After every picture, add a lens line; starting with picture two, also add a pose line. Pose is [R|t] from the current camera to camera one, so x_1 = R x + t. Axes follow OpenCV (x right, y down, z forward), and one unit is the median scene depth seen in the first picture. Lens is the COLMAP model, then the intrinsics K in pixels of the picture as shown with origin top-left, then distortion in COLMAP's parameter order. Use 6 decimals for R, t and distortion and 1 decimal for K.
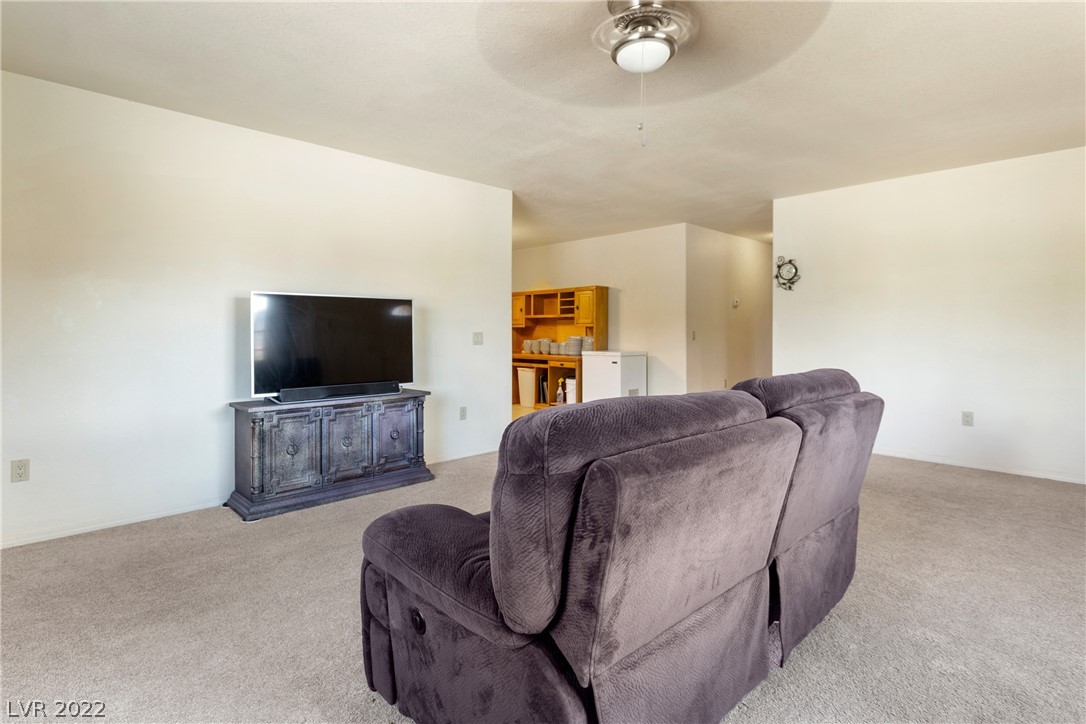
lens RADIAL K [[525.8, 0, 544.8], [0, 525.8, 350.8], [0, 0, 1]] dist [0.001320, 0.000917]
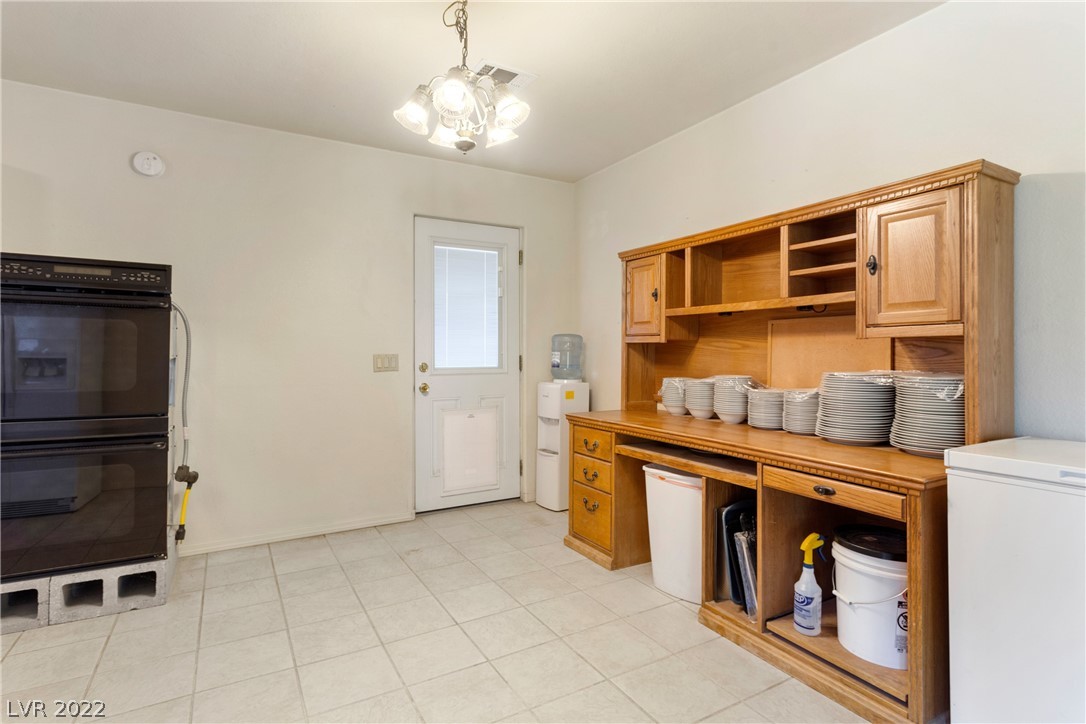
lens RADIAL K [[525.8, 0, 544.8], [0, 525.8, 350.8], [0, 0, 1]] dist [0.001320, 0.000917]
pose [[0.968892, -0.000928, -0.247483, -0.031382], [-0.007687, 0.999398, -0.033843, -0.027971], [0.247366, 0.034693, 0.968301, 0.679618]]
